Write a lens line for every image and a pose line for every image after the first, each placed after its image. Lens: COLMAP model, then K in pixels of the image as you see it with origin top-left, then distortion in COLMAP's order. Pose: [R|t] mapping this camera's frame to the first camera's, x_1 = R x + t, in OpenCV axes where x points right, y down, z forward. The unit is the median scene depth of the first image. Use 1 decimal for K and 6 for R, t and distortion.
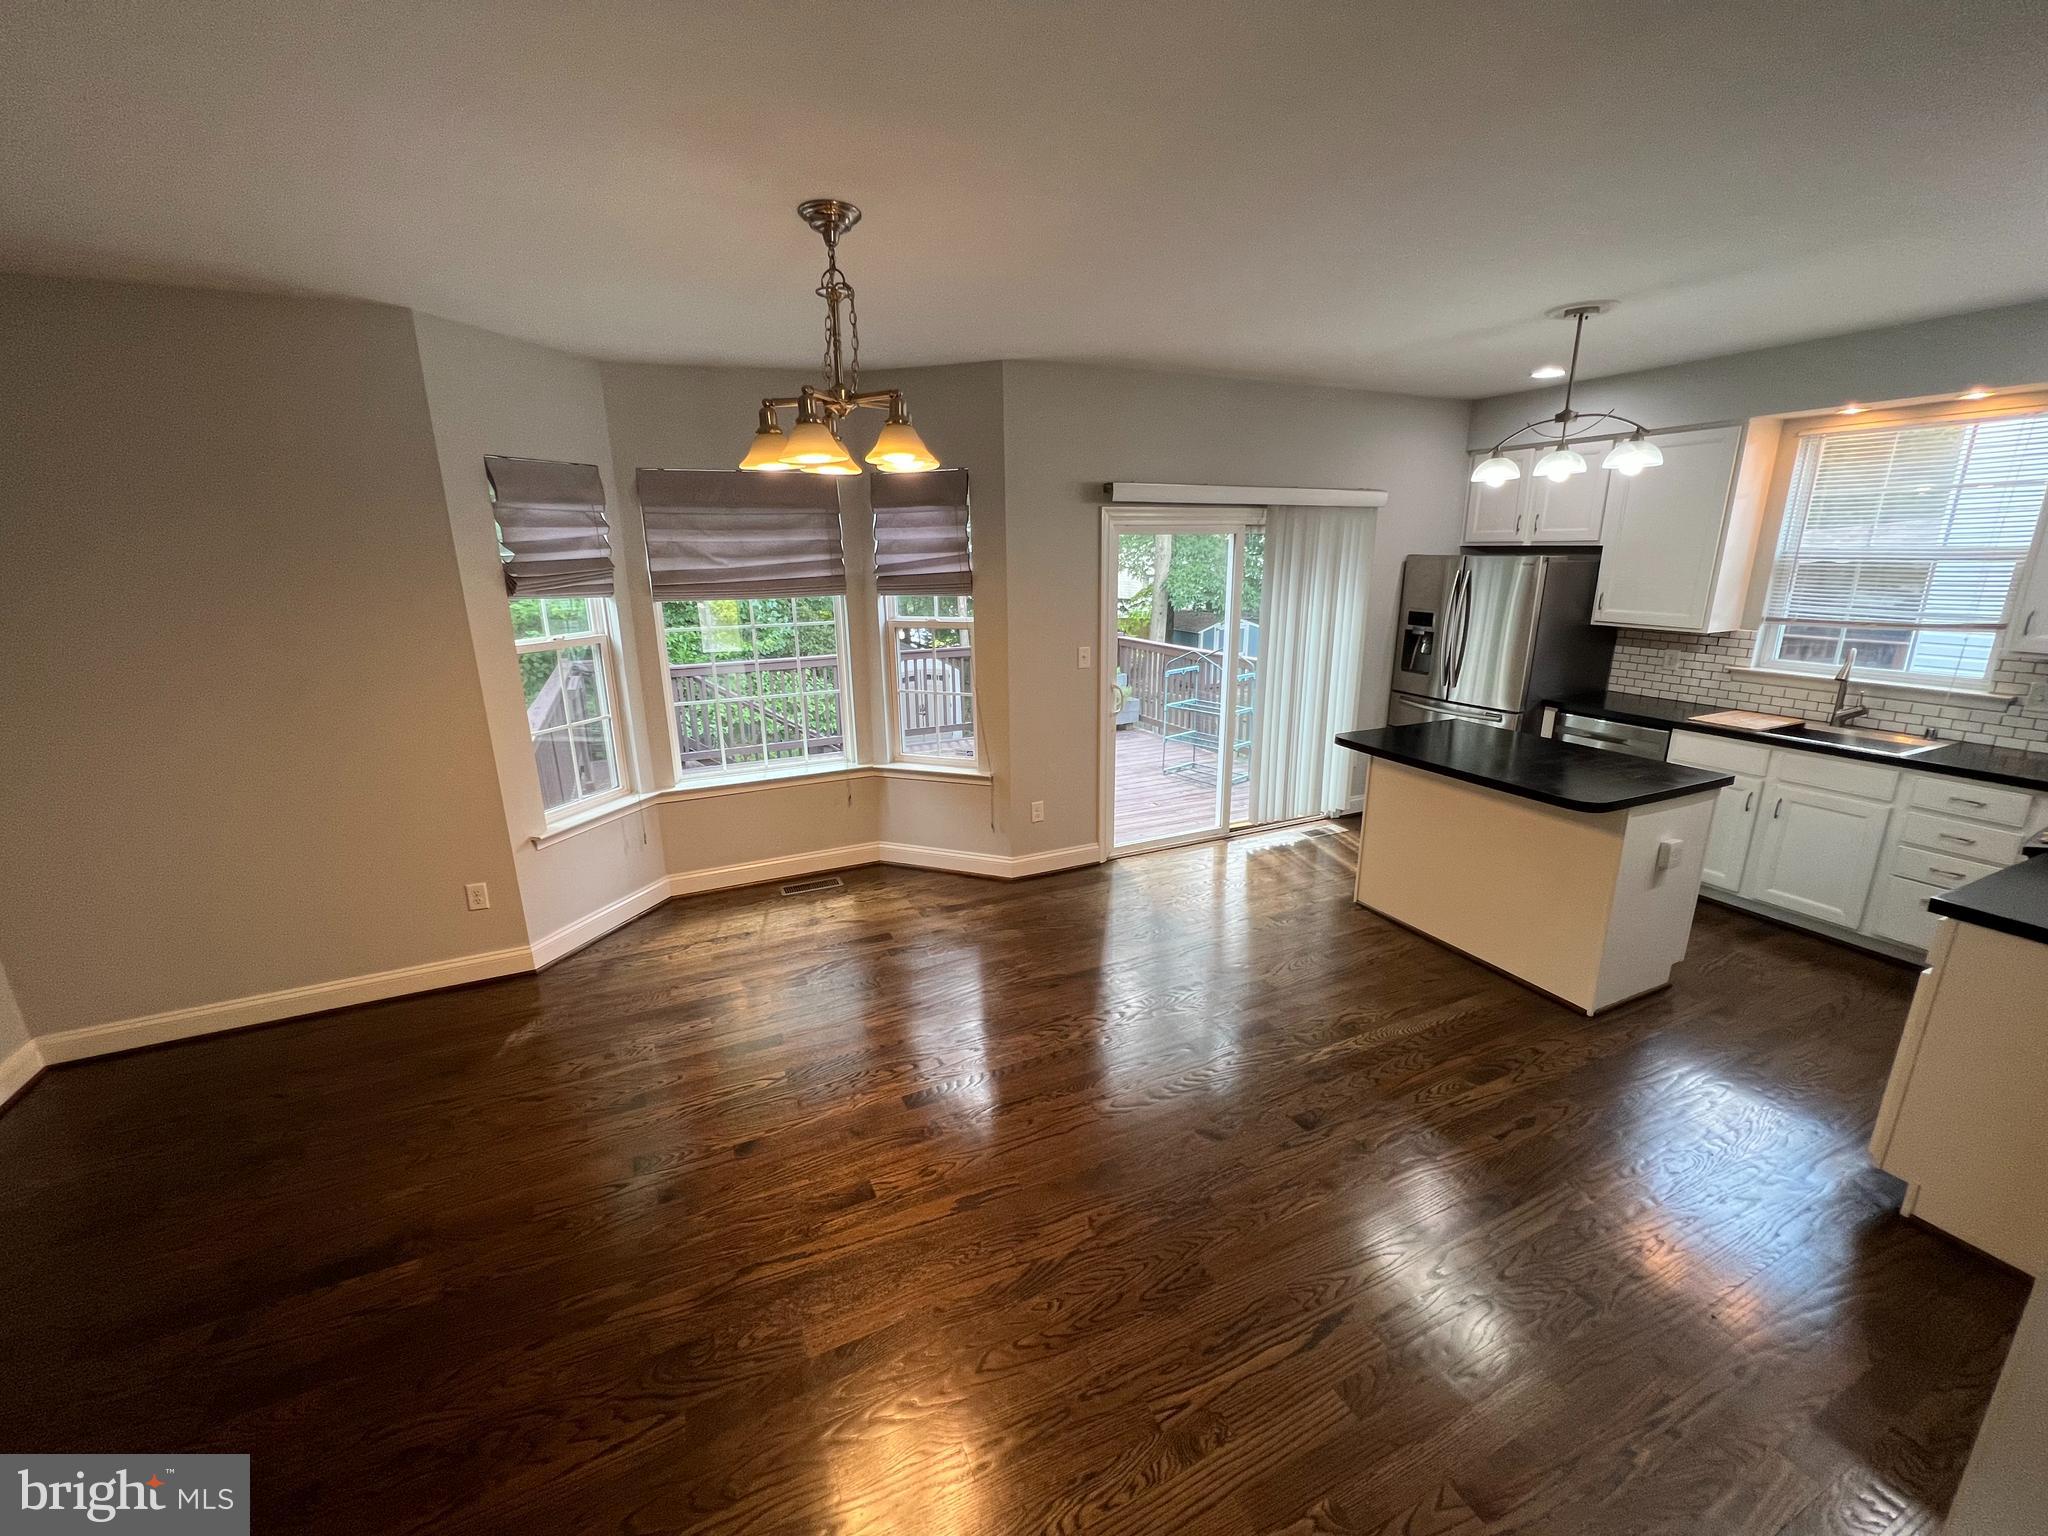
lens RADIAL K [[821.4, 0, 1018.7], [0, 821.4, 764.7], [0, 0, 1]] dist [-0.000750, 0.000998]
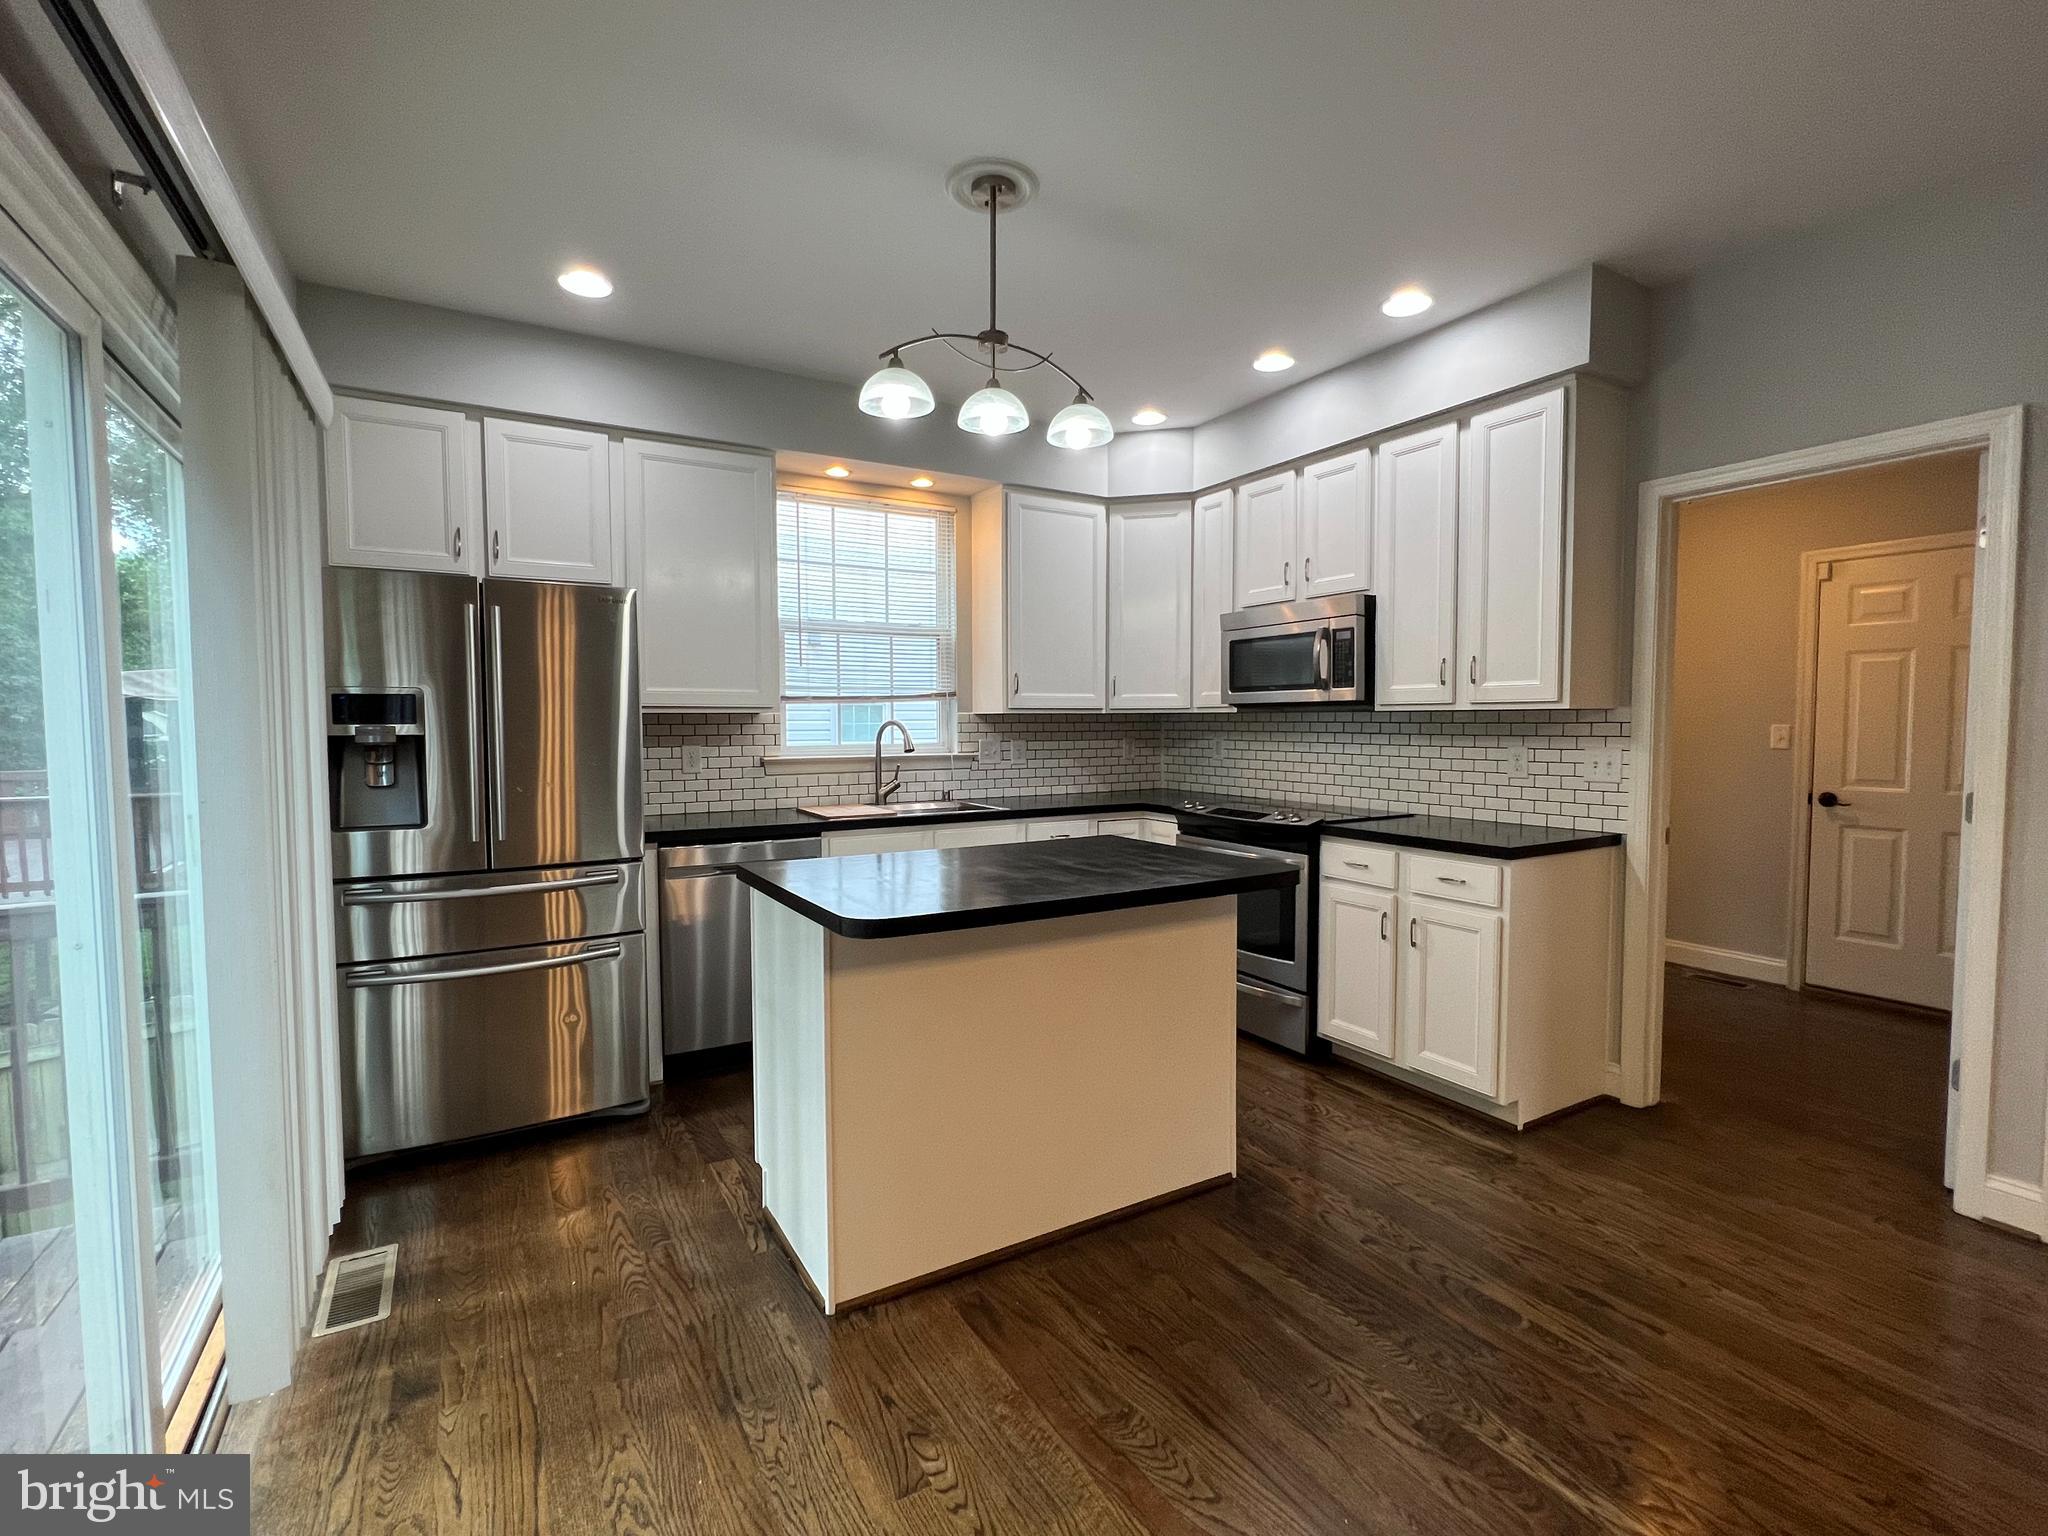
lens RADIAL K [[923.7, 0, 1014.9], [0, 923.7, 774.2], [0, 0, 1]] dist [0.000310, -0.000621]
pose [[-0.098916, -0.045641, 0.994049, -0.060994], [0.262364, 0.962405, 0.070295, -0.113037], [-0.959886, 0.267756, -0.083223, 0.919903]]
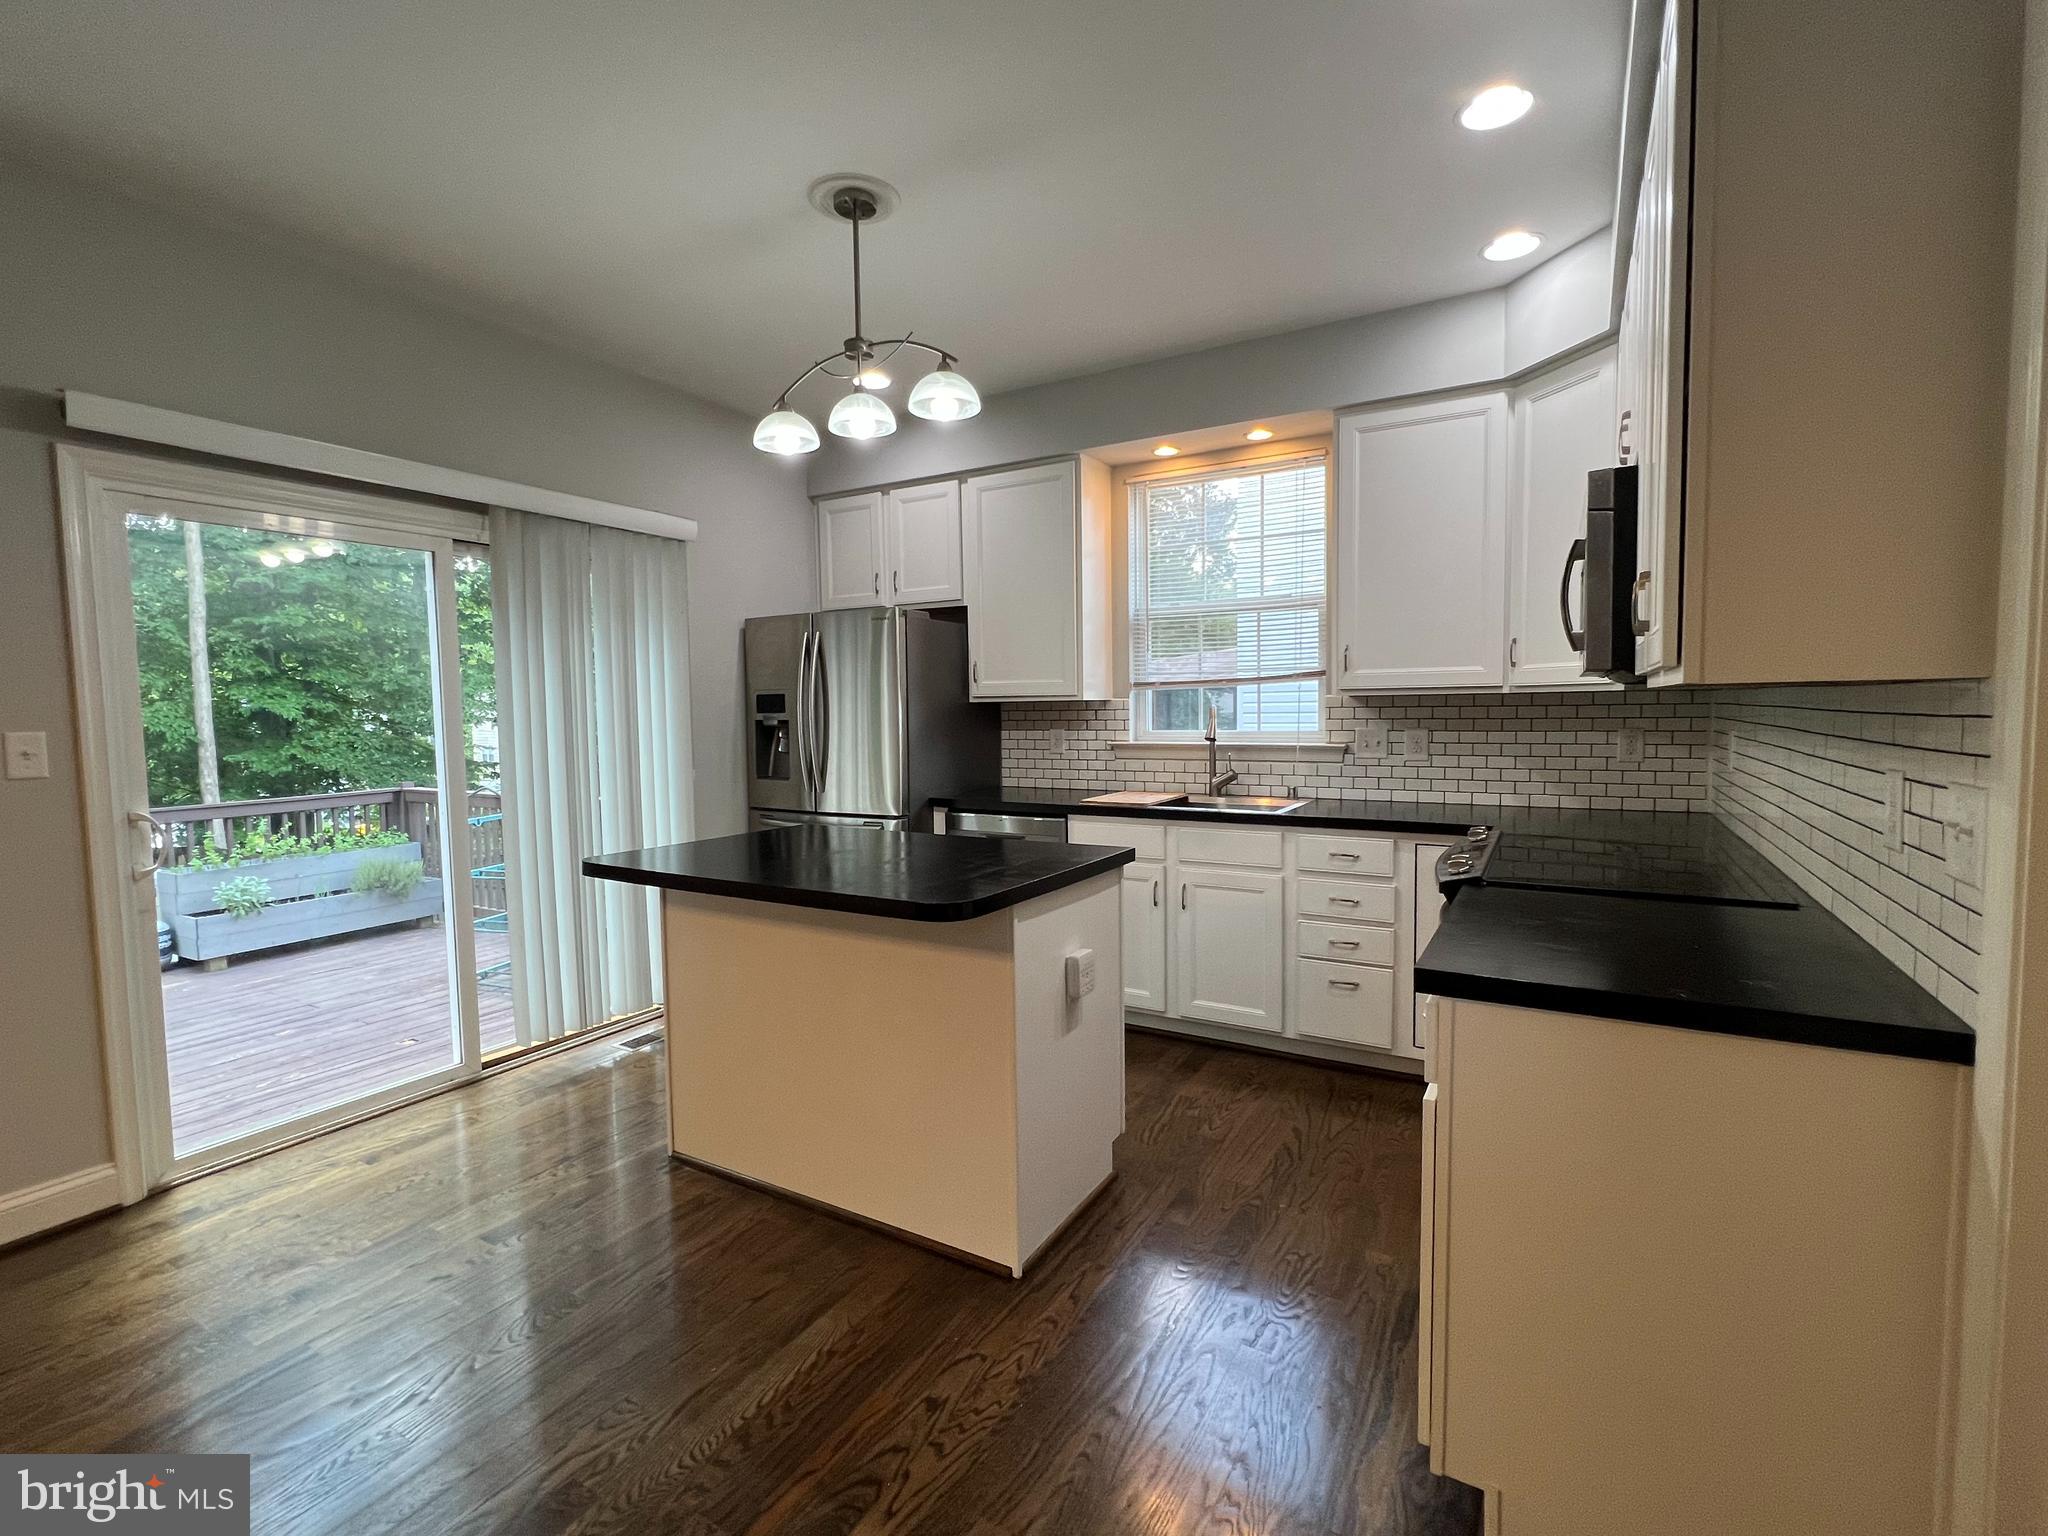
lens RADIAL K [[923.7, 0, 1021.5], [0, 923.7, 768.6], [0, 0, 1]] dist [0.000310, -0.000621]
pose [[0.822392, -0.036792, 0.567730, 0.269084], [0.150448, 0.976446, -0.154654, 0.044121], [-0.548668, 0.212600, 0.808557, 0.311667]]
